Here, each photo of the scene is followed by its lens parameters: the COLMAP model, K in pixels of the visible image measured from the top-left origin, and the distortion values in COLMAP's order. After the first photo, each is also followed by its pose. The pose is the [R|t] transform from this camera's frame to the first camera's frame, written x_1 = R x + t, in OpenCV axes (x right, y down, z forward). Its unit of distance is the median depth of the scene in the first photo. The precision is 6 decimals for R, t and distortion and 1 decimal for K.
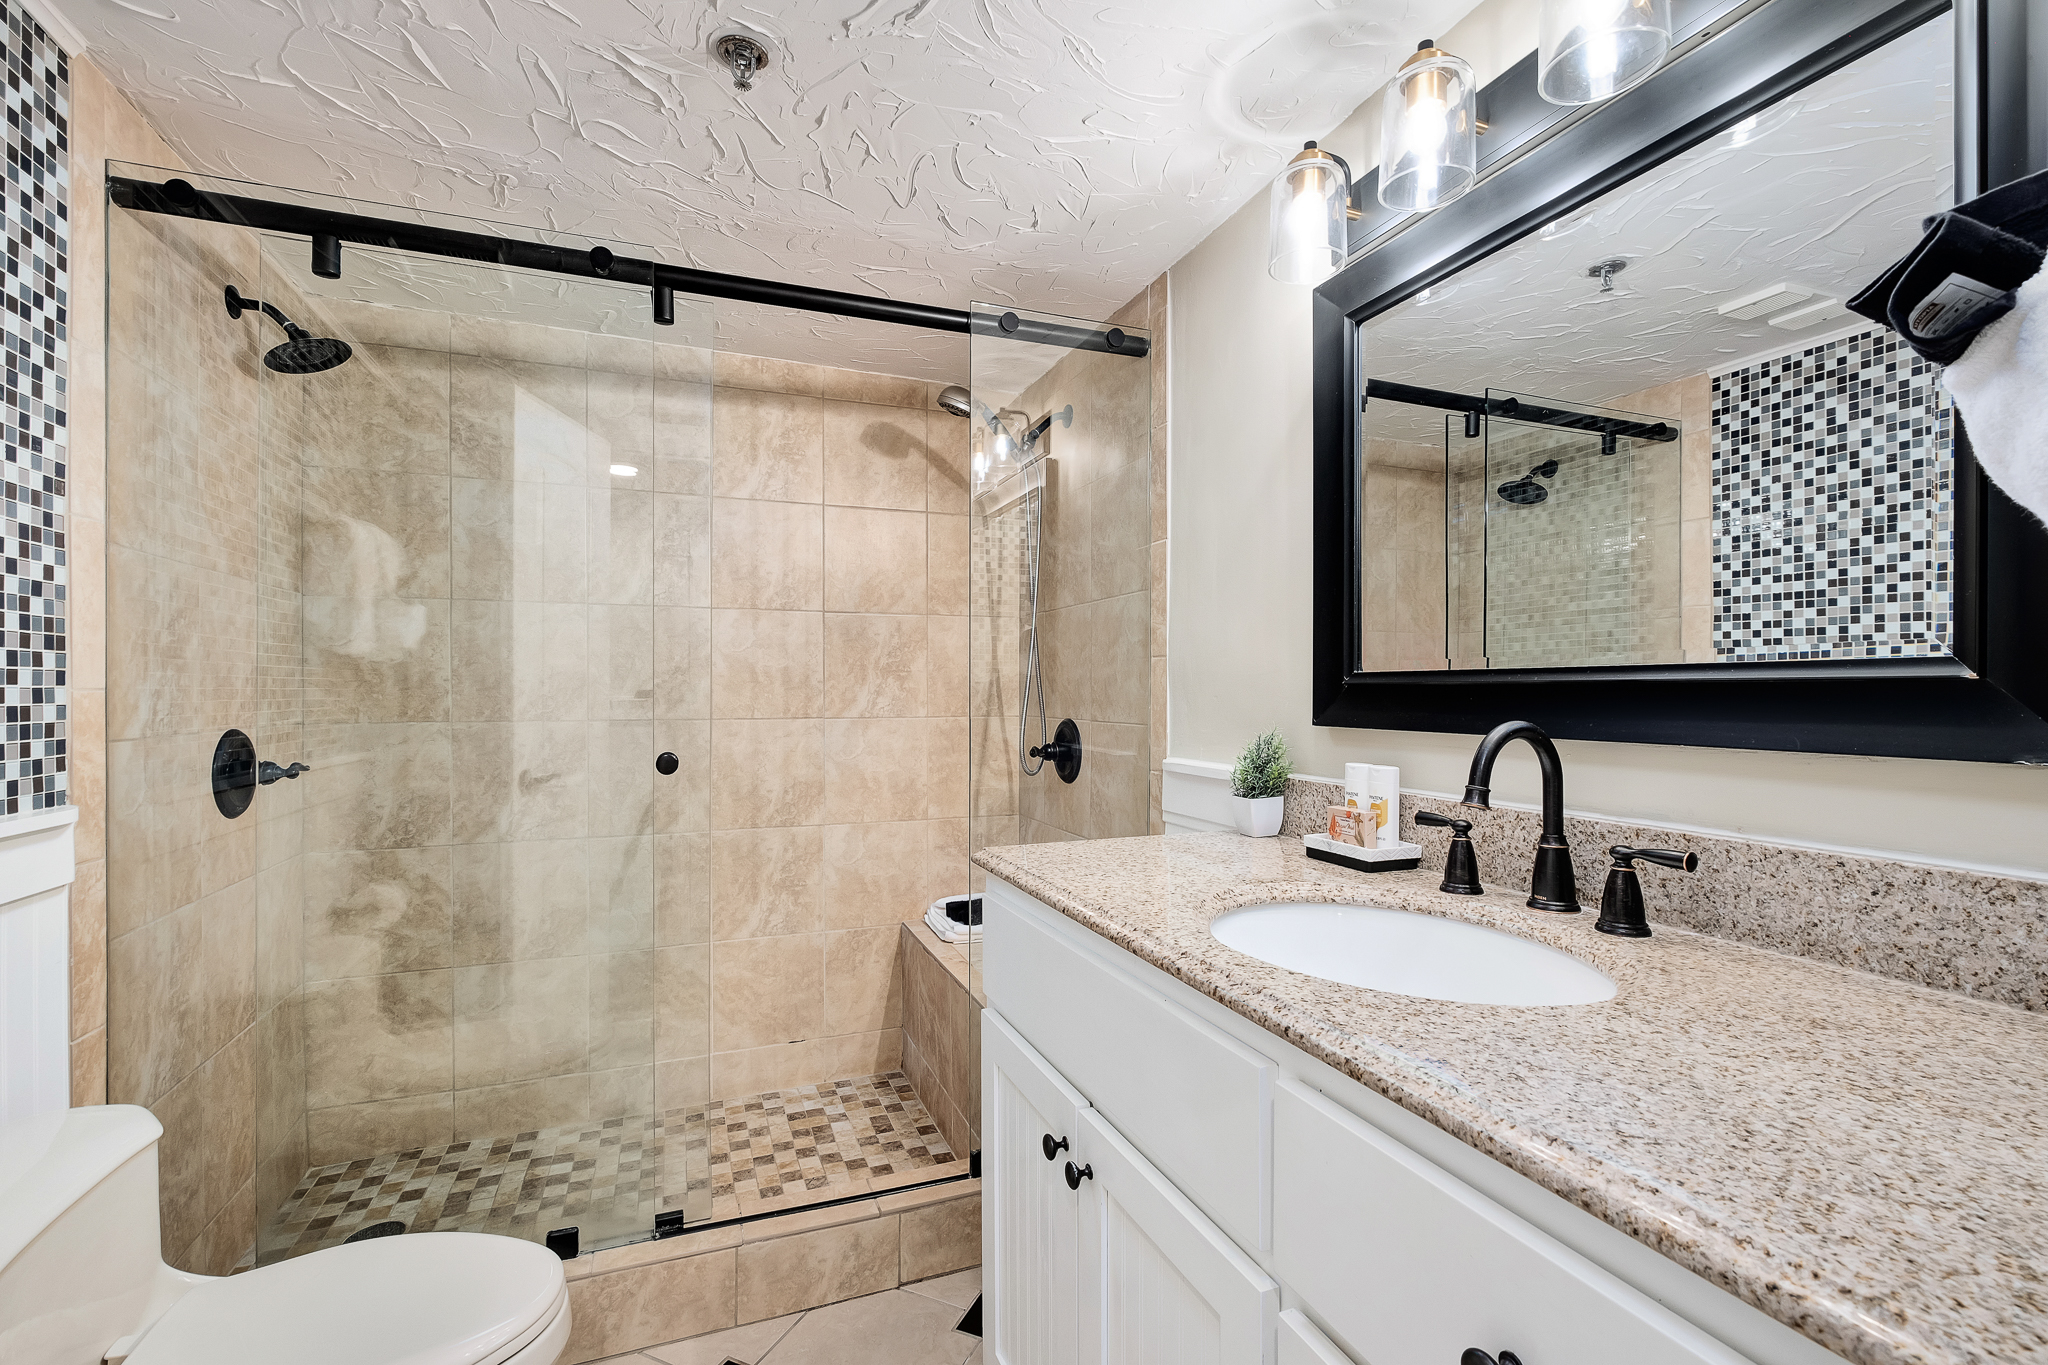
lens RADIAL K [[886.5, 0, 1021.4], [0, 886.5, 691.6], [0, 0, 1]] dist [-0.008004, 0.000971]
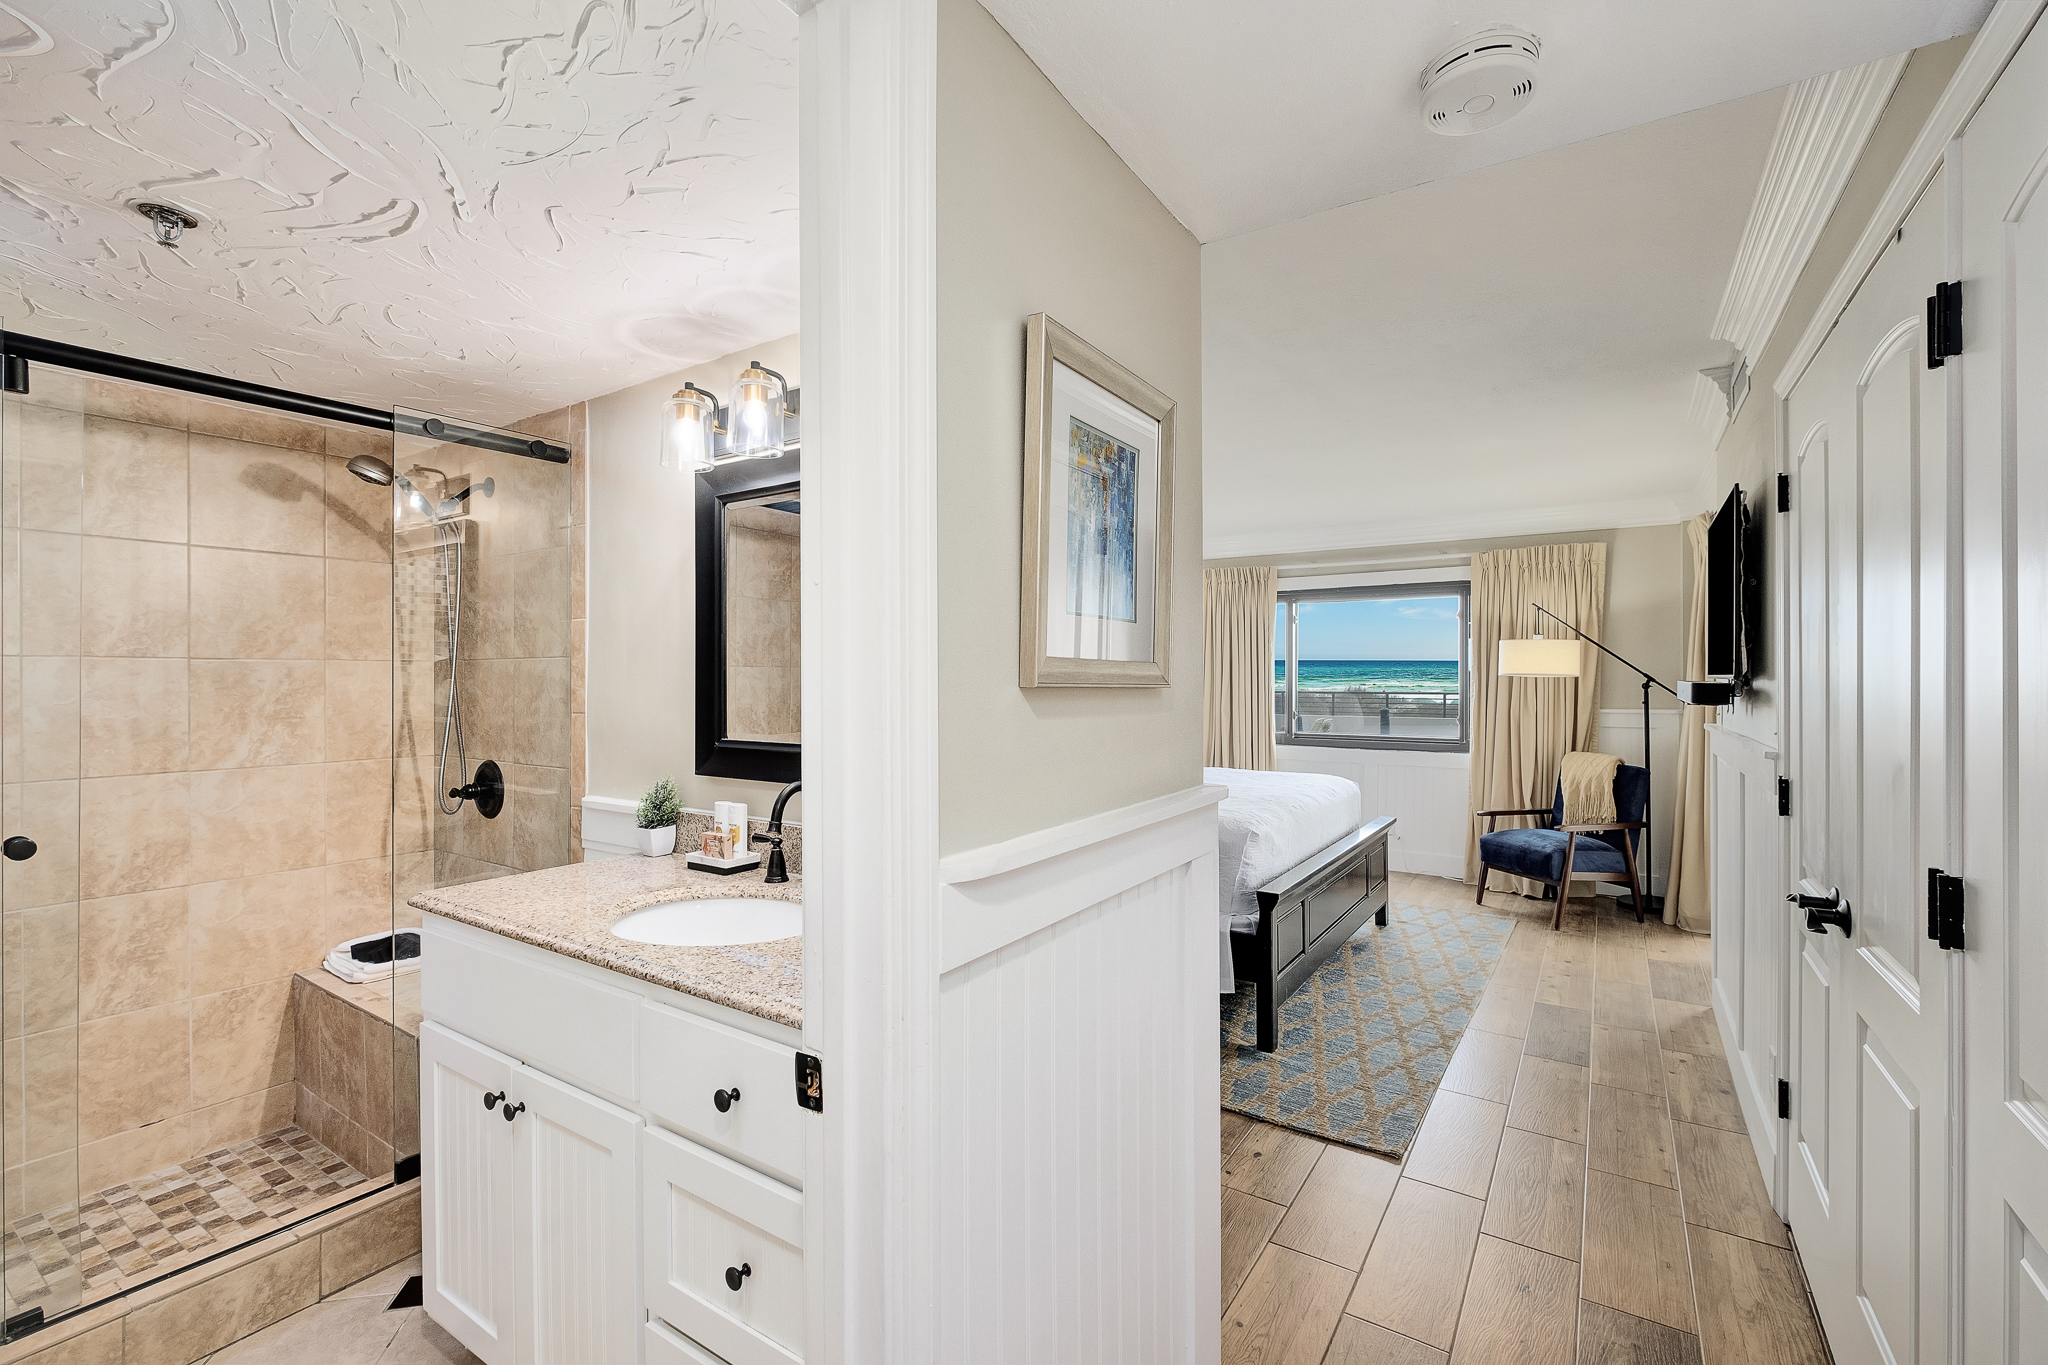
lens RADIAL K [[886.5, 0, 1017.9], [0, 886.5, 675.7], [0, 0, 1]] dist [-0.008004, 0.000971]
pose [[0.822037, -0.000990, 0.569433, -0.041878], [0.003206, 0.999991, -0.002889, -0.085954], [-0.569425, 0.004200, 0.822032, -0.350029]]
